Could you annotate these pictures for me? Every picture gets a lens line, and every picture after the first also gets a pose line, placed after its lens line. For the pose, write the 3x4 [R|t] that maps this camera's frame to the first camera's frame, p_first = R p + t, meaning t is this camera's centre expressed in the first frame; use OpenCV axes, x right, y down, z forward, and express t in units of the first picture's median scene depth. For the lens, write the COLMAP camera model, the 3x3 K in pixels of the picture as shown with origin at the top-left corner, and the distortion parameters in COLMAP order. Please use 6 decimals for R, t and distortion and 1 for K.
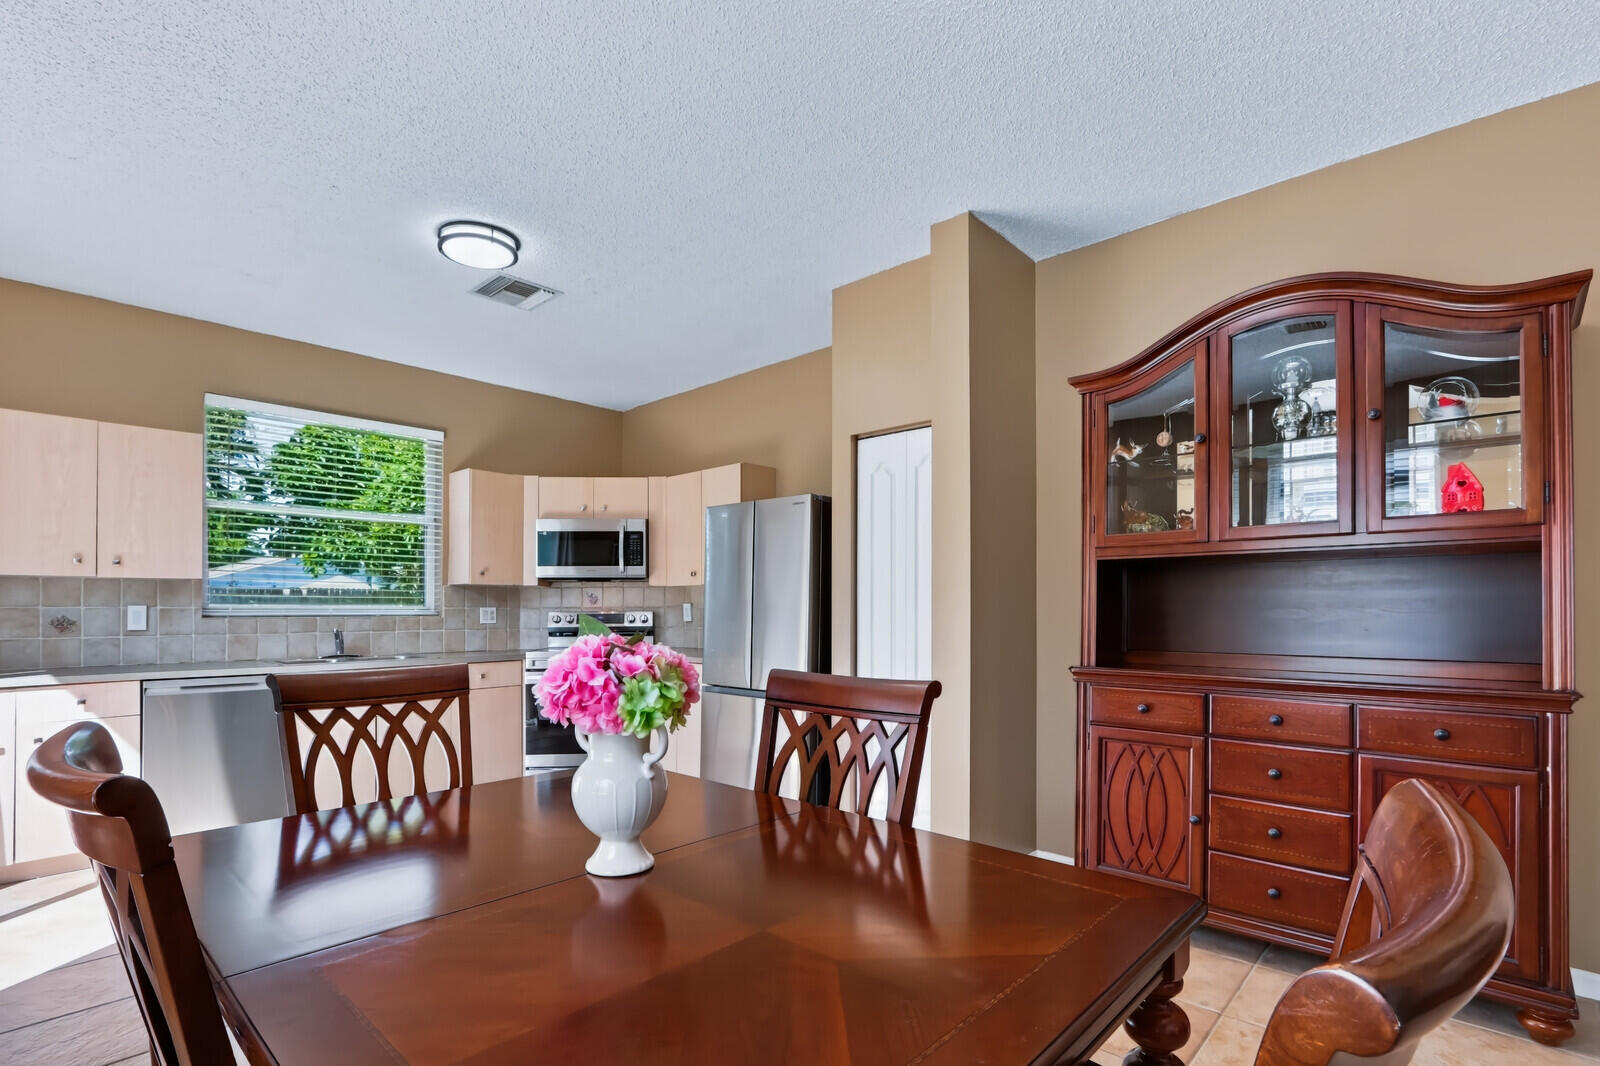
lens RADIAL K [[760.9, 0, 796.6], [0, 760.9, 603.6], [0, 0, 1]] dist [-0.013938, 0.000035]
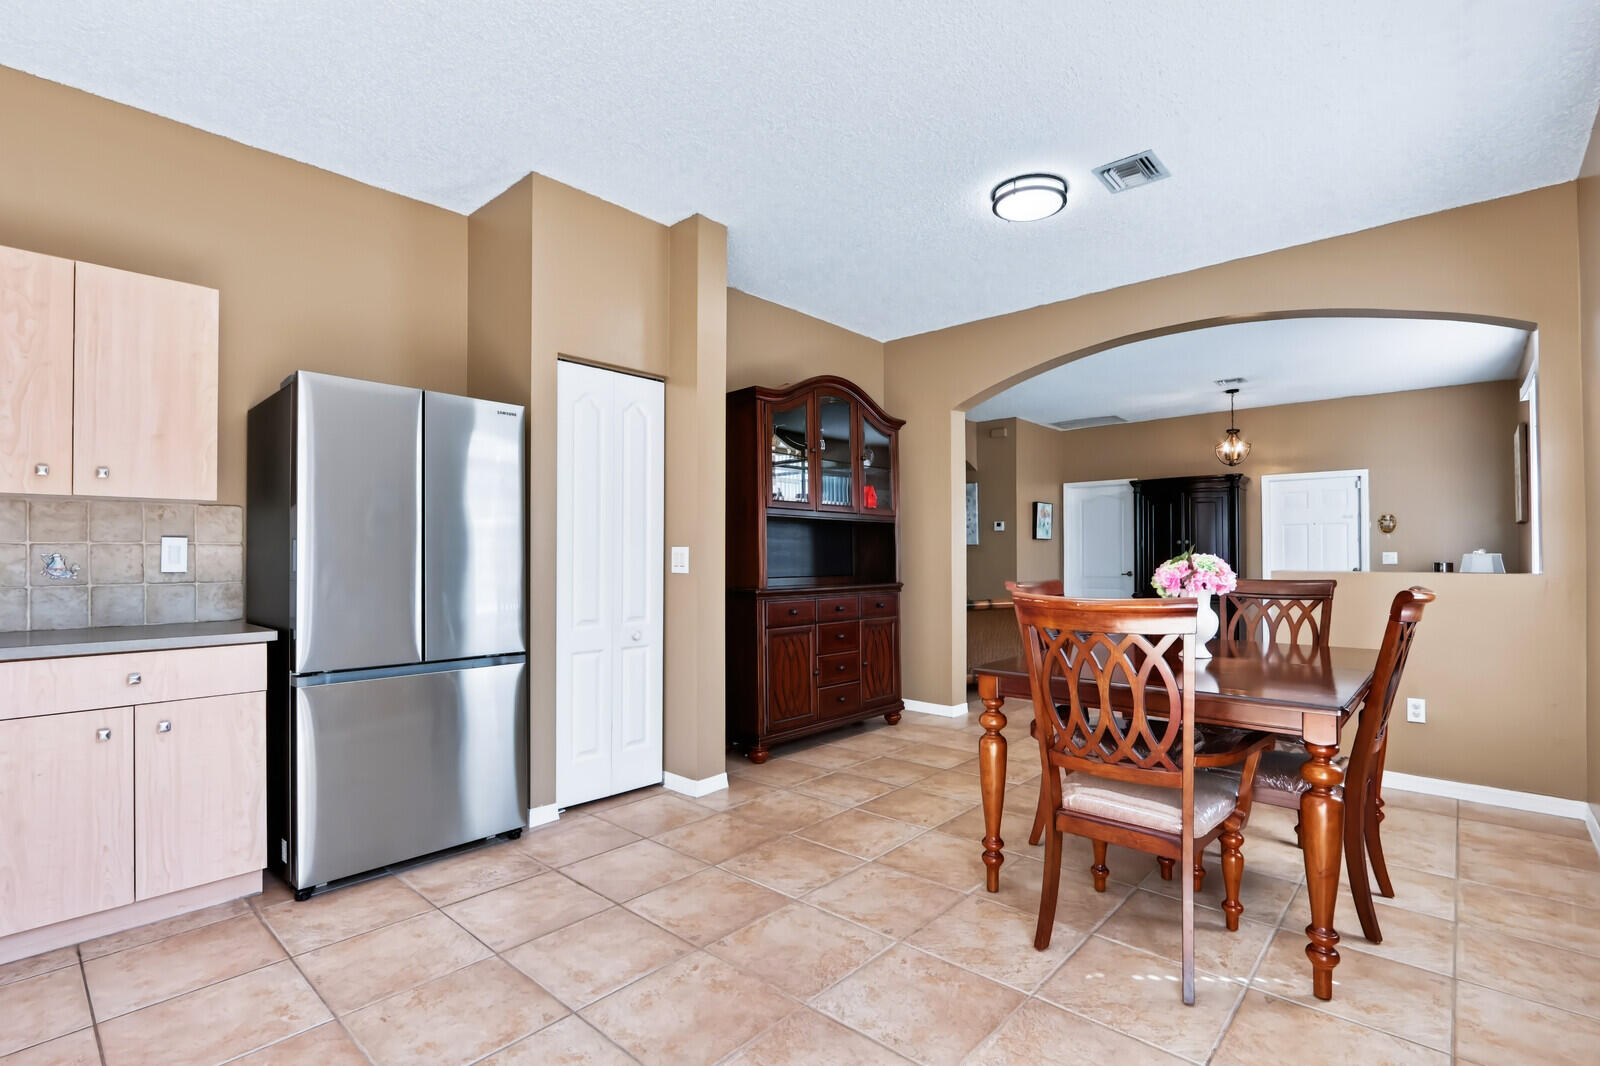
lens RADIAL K [[765.6, 0, 799.6], [0, 765.6, 555.0], [0, 0, 1]] dist [-0.006995, -0.000033]
pose [[-0.027217, 0.003356, 0.999624, -0.622266], [-0.004307, 0.999985, -0.003474, 0.012988], [-0.999620, -0.004400, -0.027203, 0.557047]]
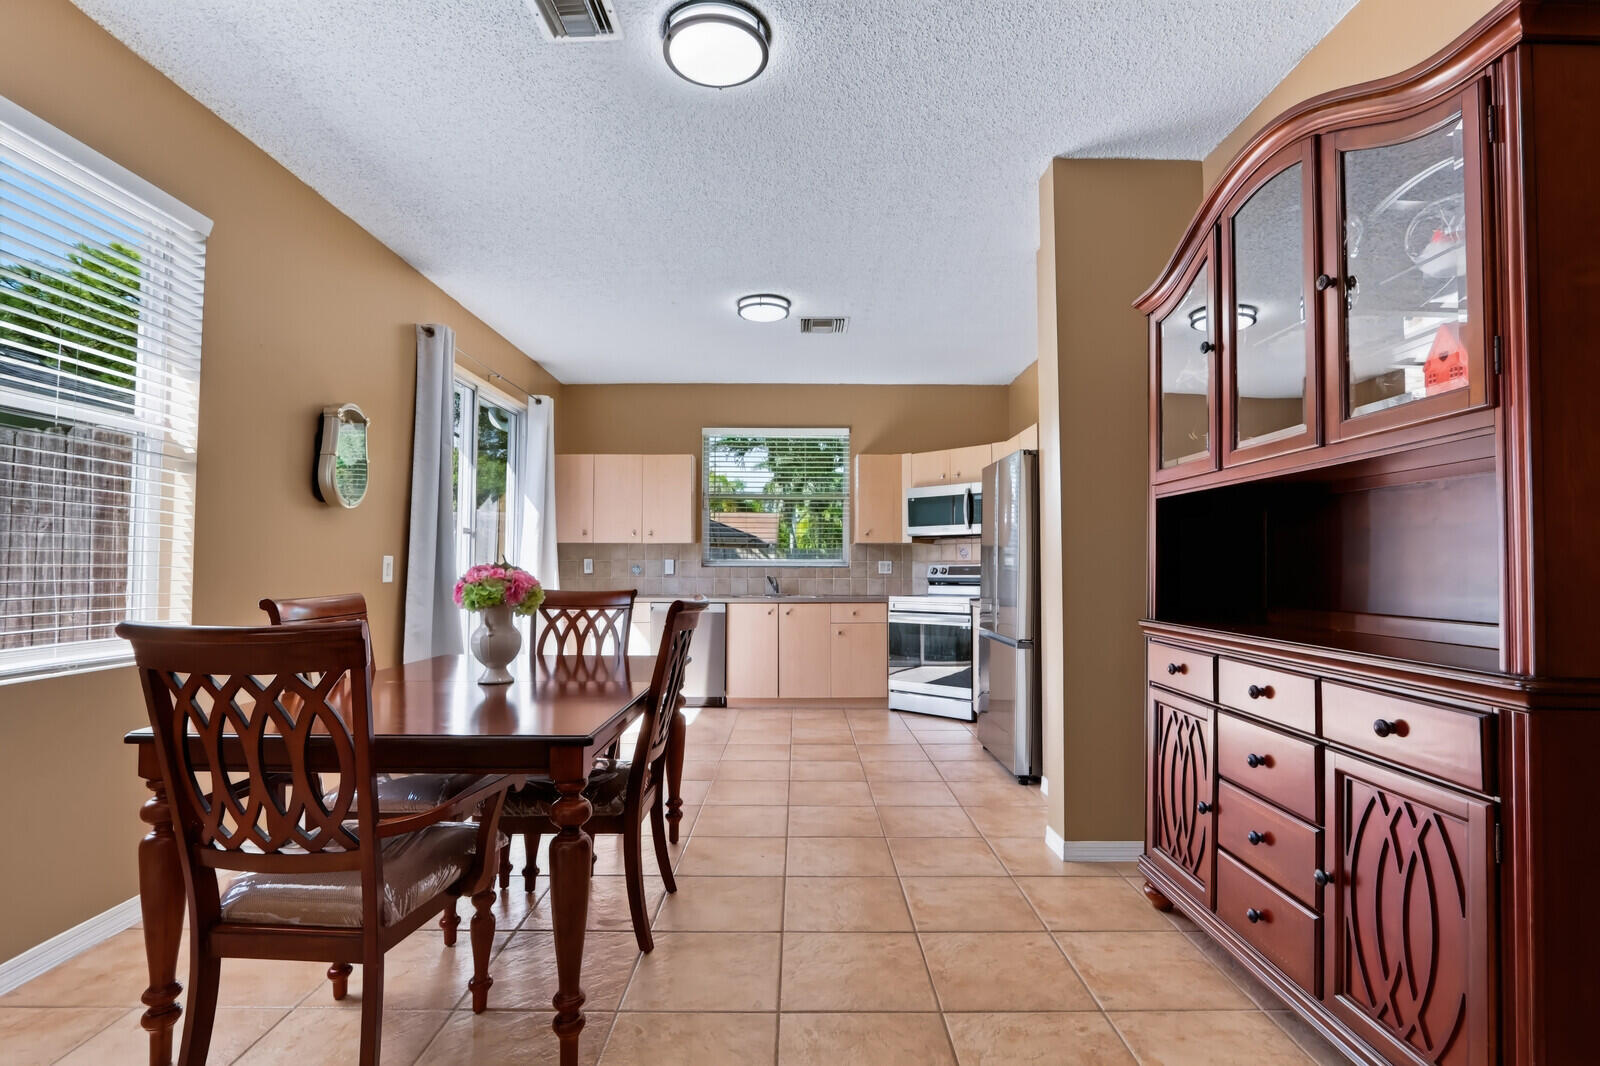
lens RADIAL K [[742.0, 0, 802.6], [0, 742.0, 543.6], [0, 0, 1]] dist [0.001671, 0.000618]
pose [[0.690871, -0.020061, -0.722699, 0.428038], [0.001792, 0.999659, -0.026035, 0.008907], [0.722975, 0.016692, 0.690672, 0.054526]]
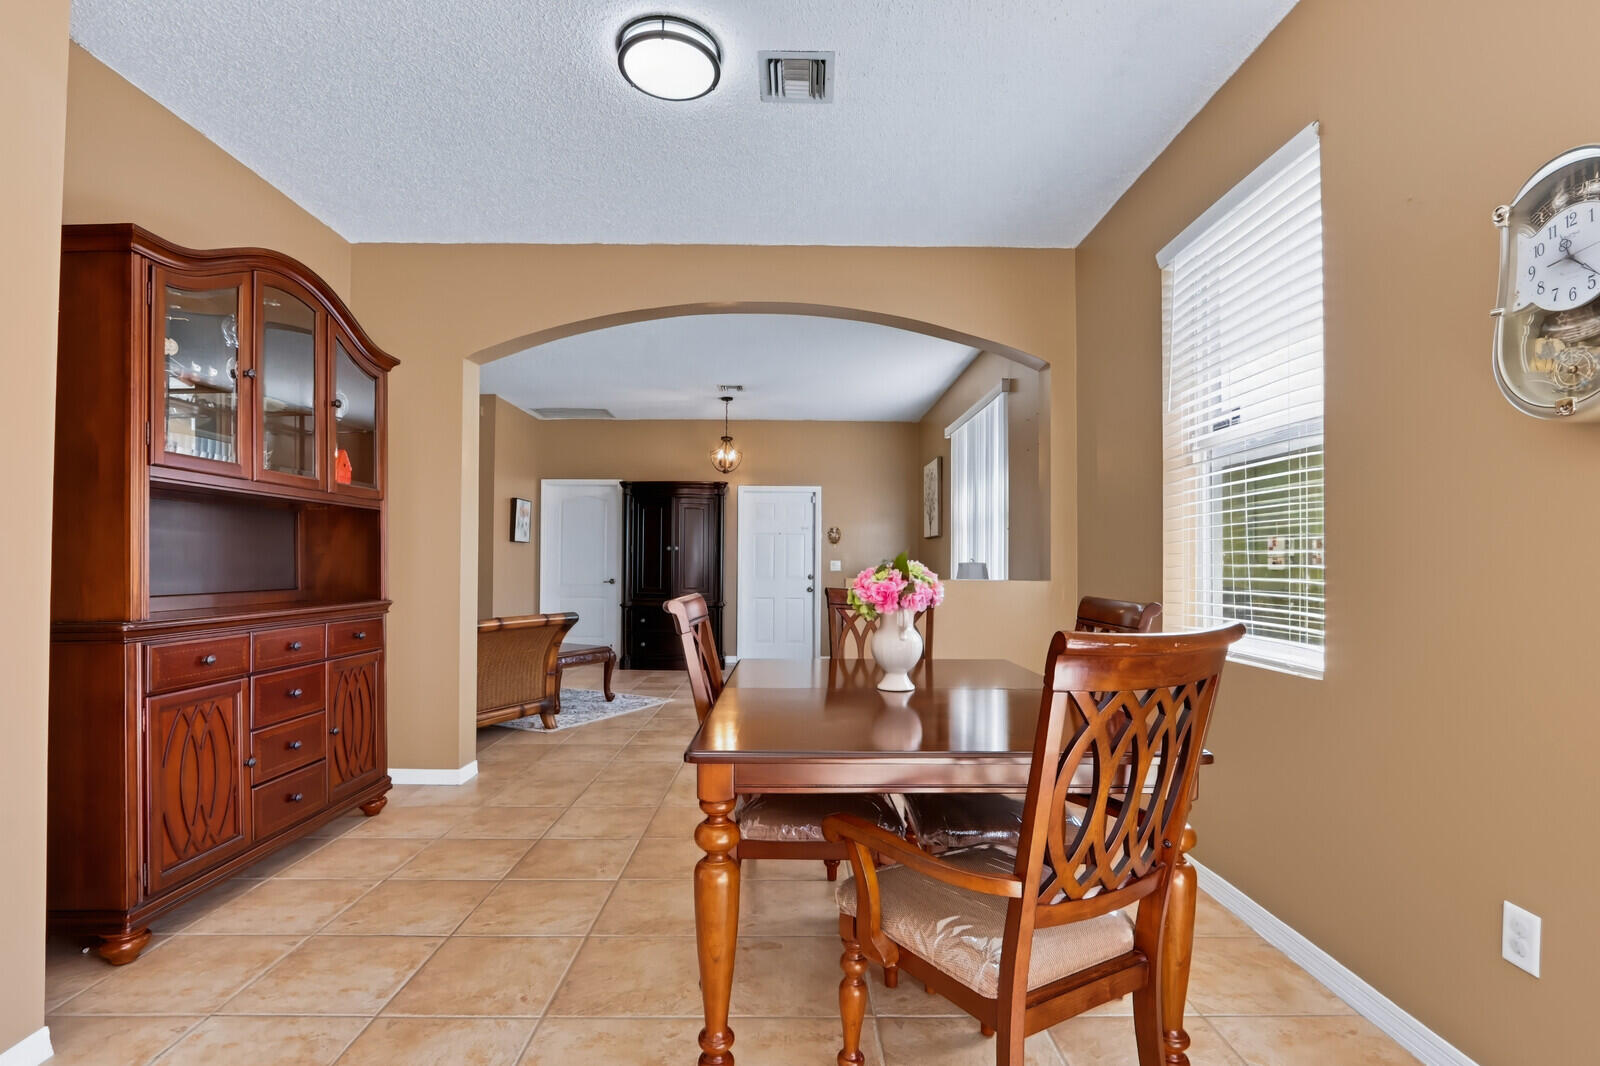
lens RADIAL K [[765.6, 0, 799.6], [0, 765.6, 555.0], [0, 0, 1]] dist [-0.006995, -0.000033]
pose [[-0.697661, 0.004361, 0.716415, -0.348130], [-0.010286, 0.999817, -0.016103, 0.012967], [-0.716354, -0.018604, -0.697489, 0.608593]]
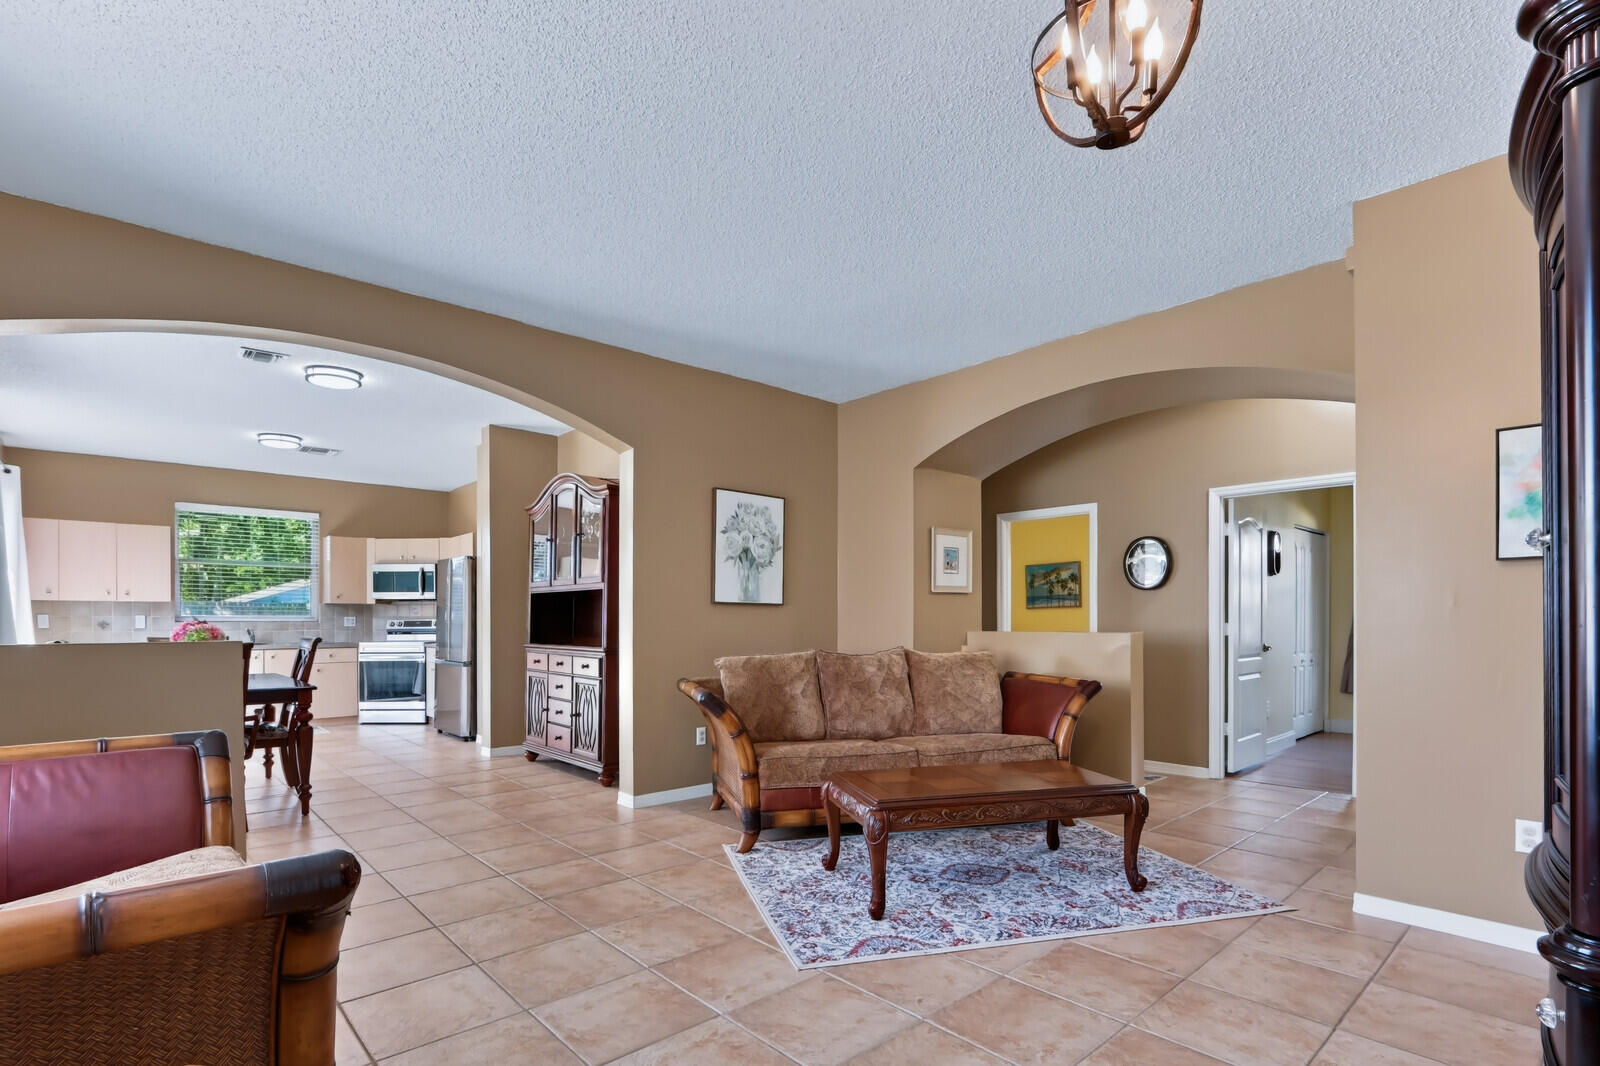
lens RADIAL K [[765.1, 0, 775.3], [0, 765.1, 619.5], [0, 0, 1]] dist [-0.003077, -0.000458]
pose [[0.995328, 0.000904, -0.096546, 0.750975], [-0.000398, 0.999986, 0.005260, 0.001766], [0.096550, -0.005197, 0.995315, -0.635314]]
